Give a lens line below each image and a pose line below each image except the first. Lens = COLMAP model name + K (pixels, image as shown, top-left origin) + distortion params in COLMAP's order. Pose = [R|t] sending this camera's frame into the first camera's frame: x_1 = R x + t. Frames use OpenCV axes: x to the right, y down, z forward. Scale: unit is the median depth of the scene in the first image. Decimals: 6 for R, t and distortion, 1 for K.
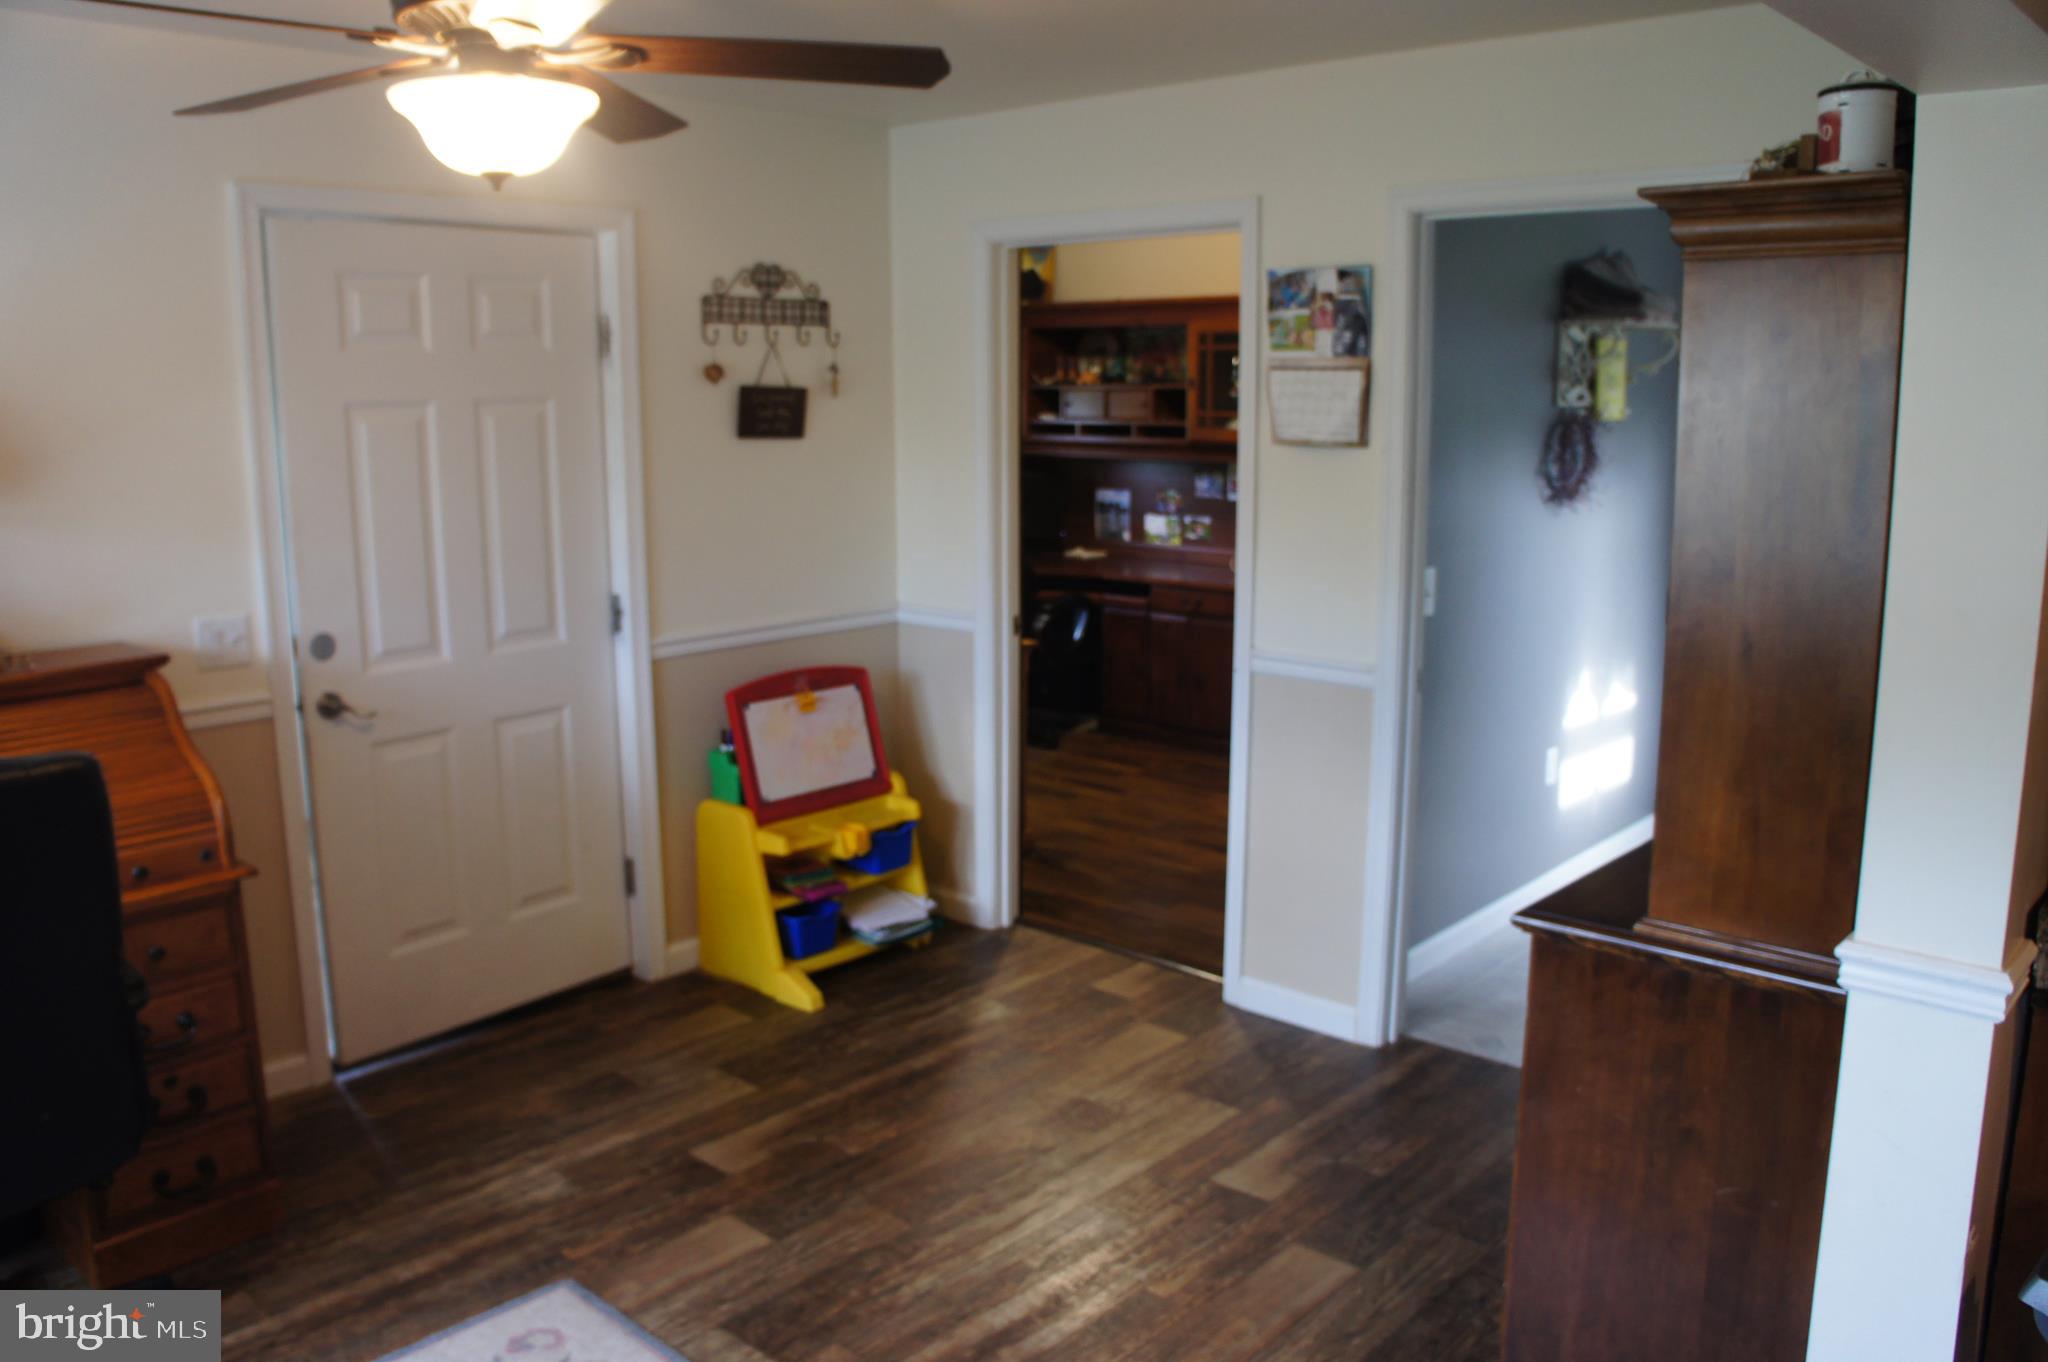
lens RADIAL K [[1631.3, 0, 1024.0], [0, 1631.3, 681.0], [0, 0, 1]] dist [-0.178094, 0.151489]
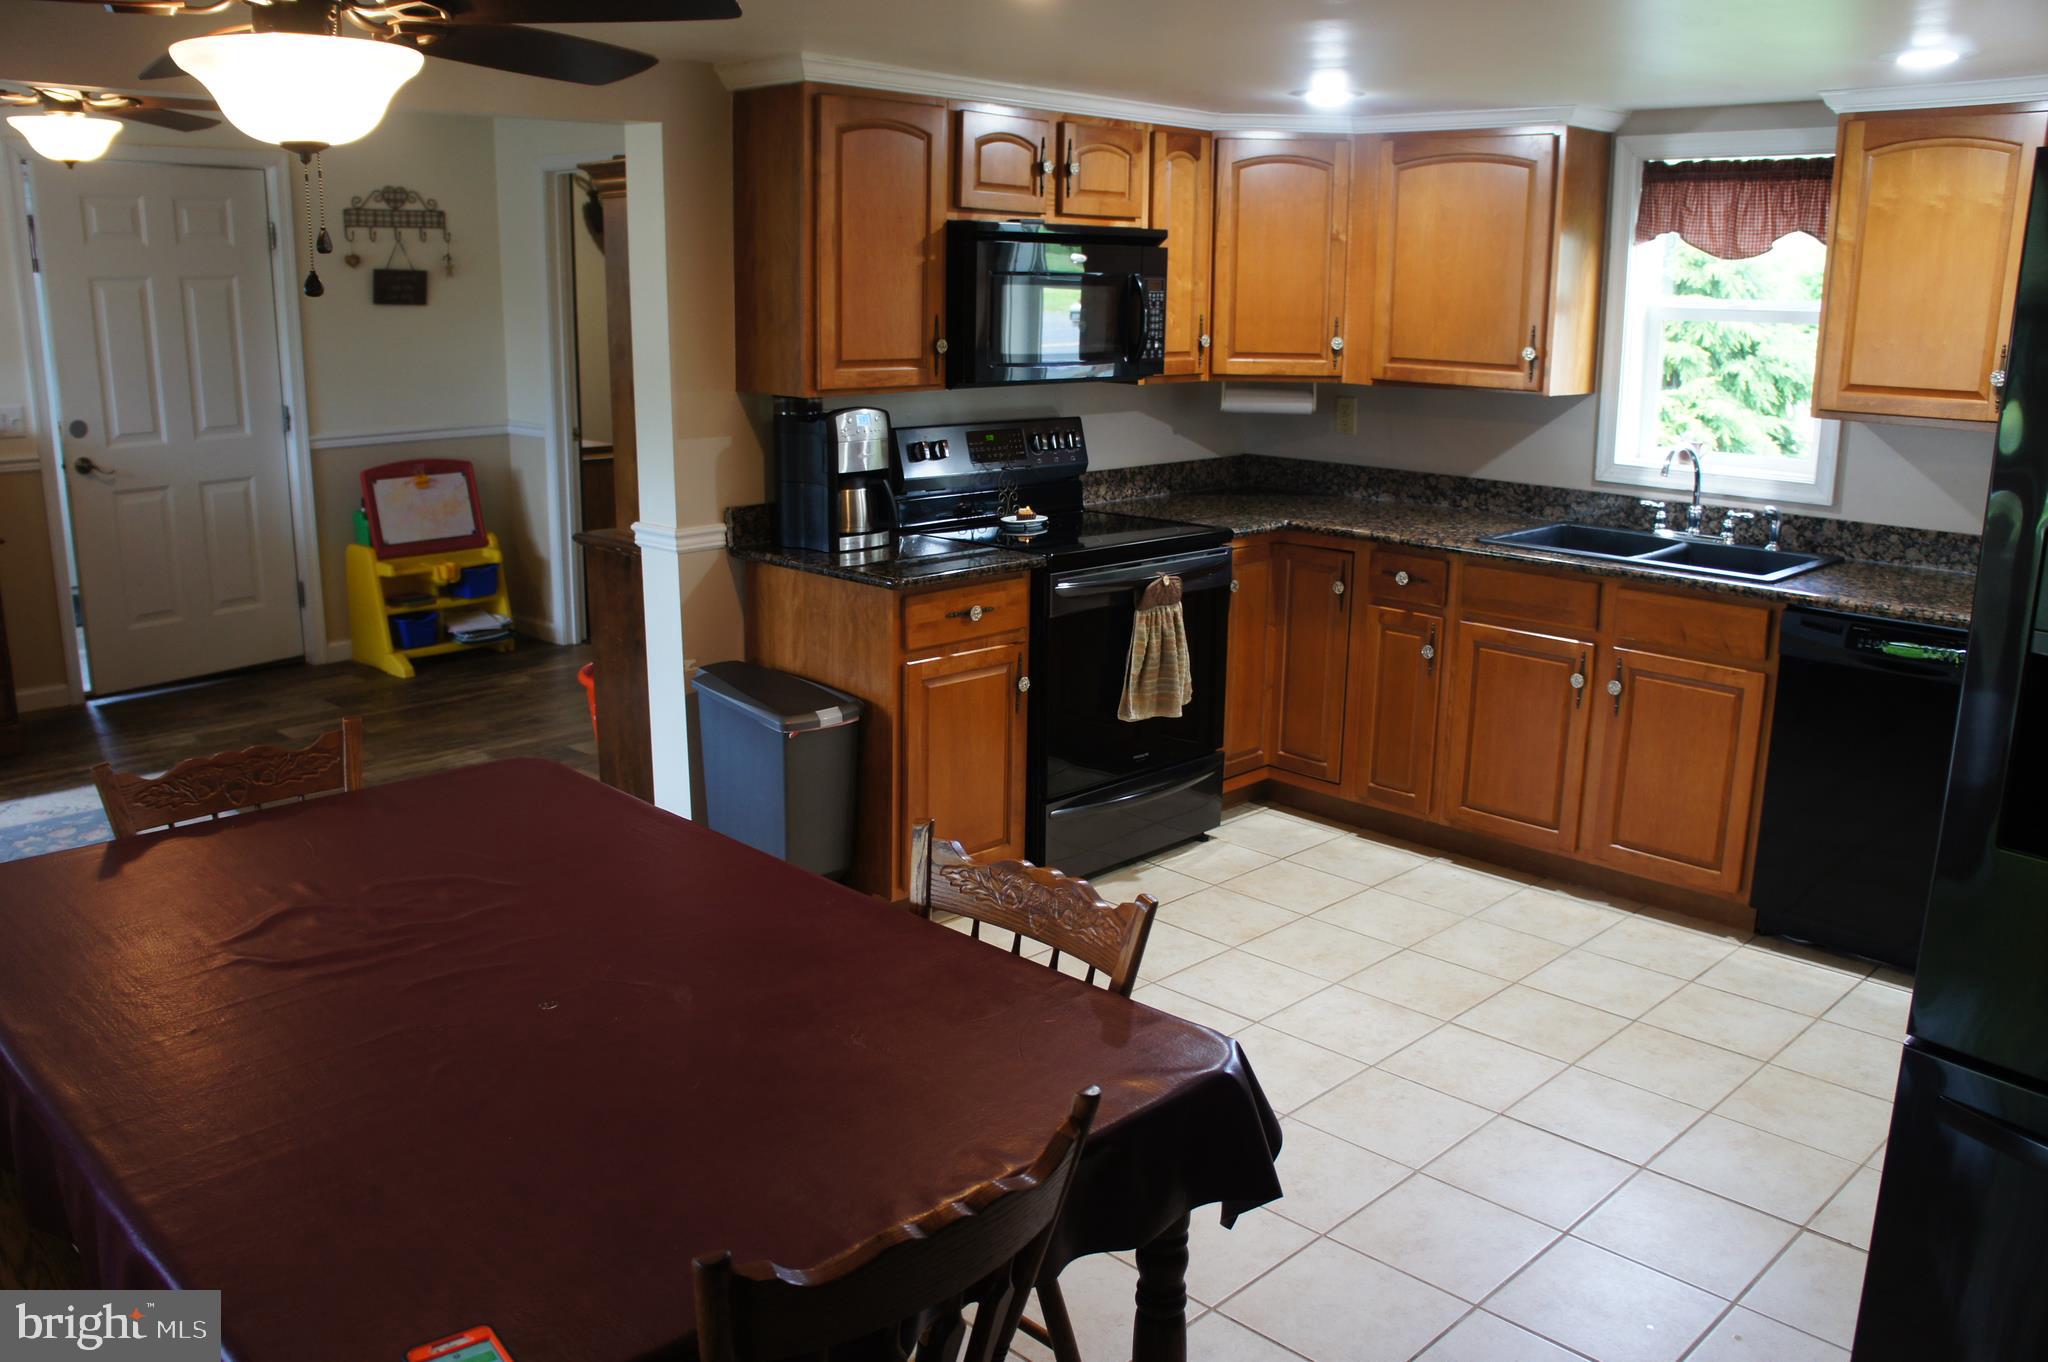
lens RADIAL K [[1649.4, 0, 1024.0], [0, 1649.4, 681.0], [0, 0, 1]] dist [-0.146762, 0.083765]
pose [[0.999756, 0.019551, -0.010329, 0.456883], [-0.018913, 0.998101, 0.058615, 0.102426], [0.011455, -0.058405, 0.998227, -0.510523]]
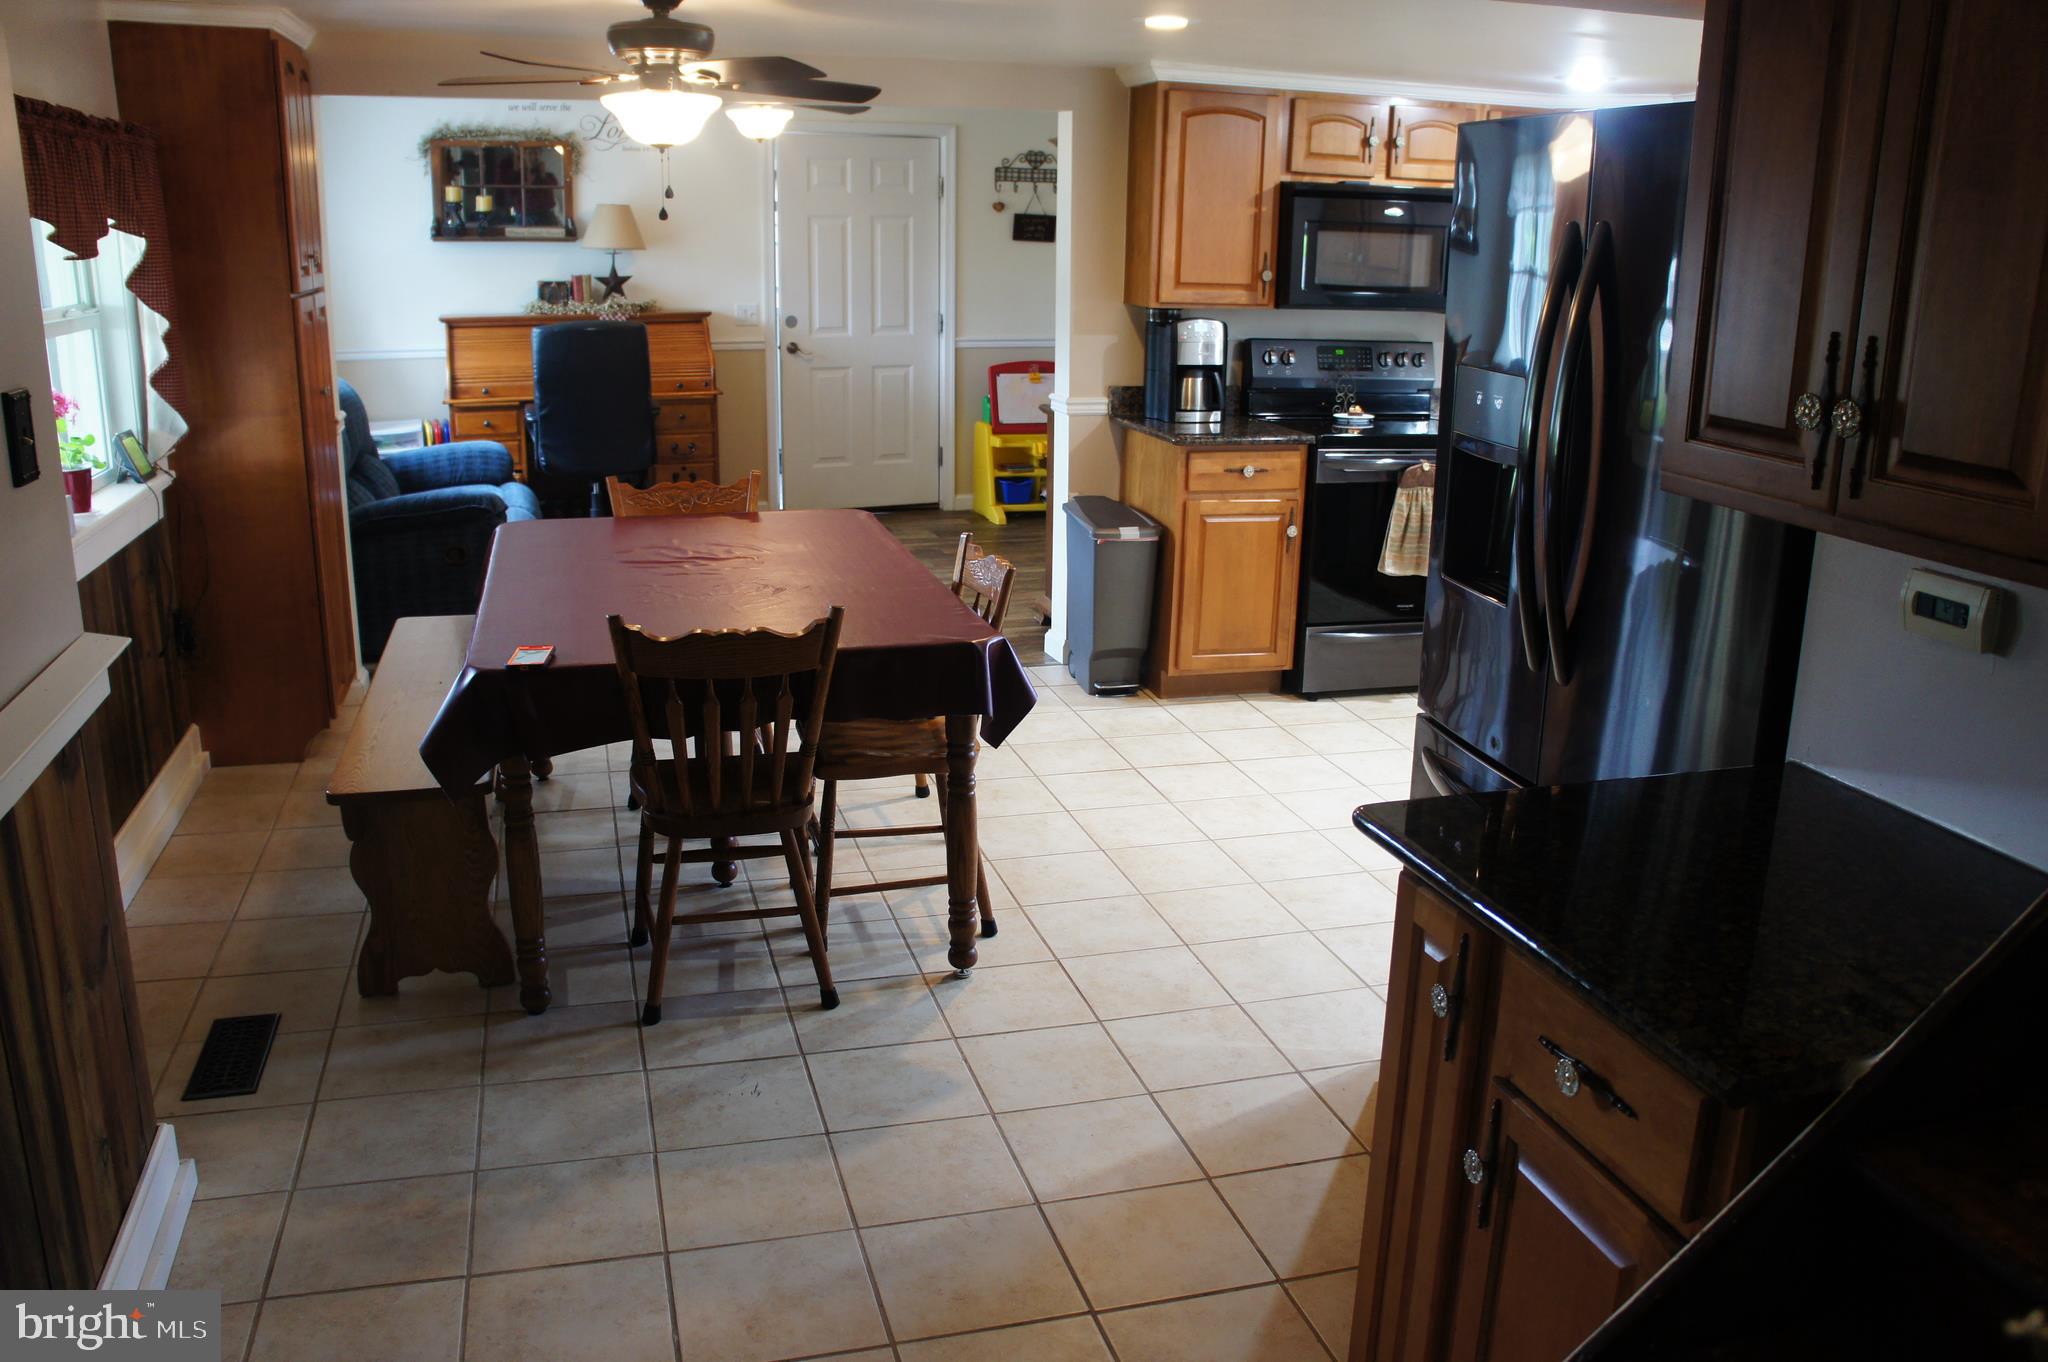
lens RADIAL K [[1631.3, 0, 1024.0], [0, 1631.3, 681.0], [0, 0, 1]] dist [-0.178094, 0.151489]
pose [[0.864953, 0.155646, -0.477107, 0.866693], [-0.112599, 0.986640, 0.117738, 0.148926], [0.489058, -0.048116, 0.870923, -0.738457]]
